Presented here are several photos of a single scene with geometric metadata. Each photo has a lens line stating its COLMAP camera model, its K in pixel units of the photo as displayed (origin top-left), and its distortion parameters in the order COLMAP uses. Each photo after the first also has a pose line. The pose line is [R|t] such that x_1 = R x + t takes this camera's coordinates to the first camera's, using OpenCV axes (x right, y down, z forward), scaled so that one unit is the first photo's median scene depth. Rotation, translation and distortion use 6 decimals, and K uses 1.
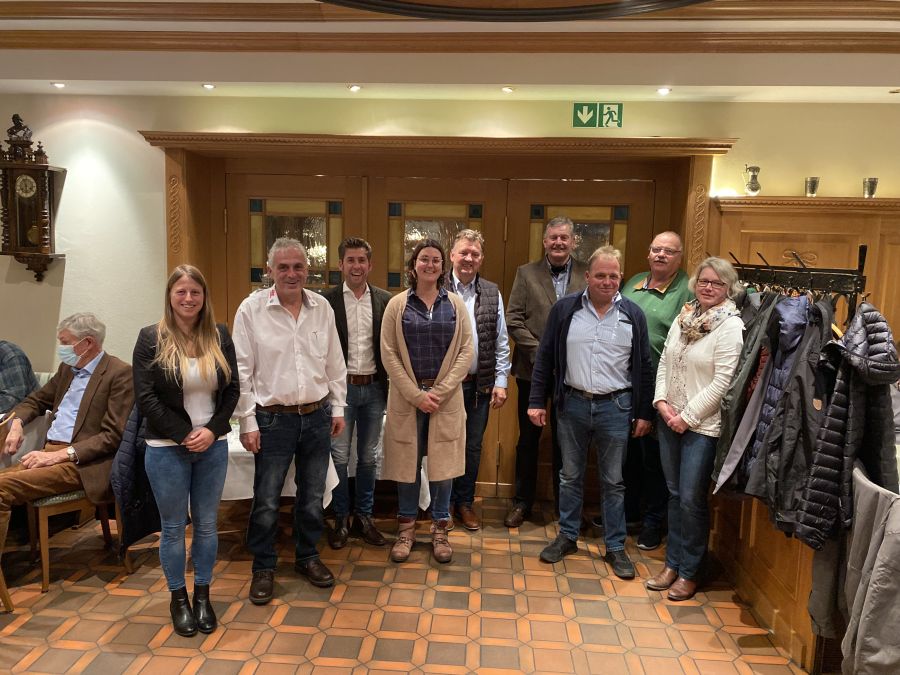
lens RADIAL K [[687.3, 0, 439.2], [0, 687.3, 337.7], [0, 0, 1]] dist [0.004932, -0.000090]
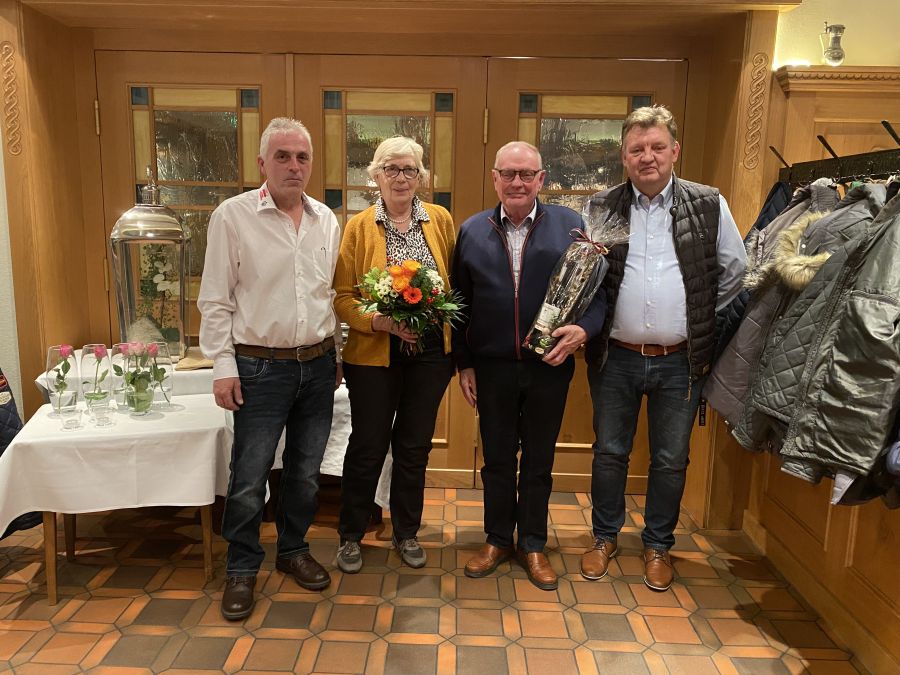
lens RADIAL K [[690.3, 0, 442.0], [0, 690.3, 337.2], [0, 0, 1]] dist [0.003861, -0.002101]
pose [[0.998949, -0.011166, 0.044460, 0.017226], [0.009168, 0.998950, 0.044884, 0.034478], [-0.044915, -0.044429, 0.998002, 0.284621]]
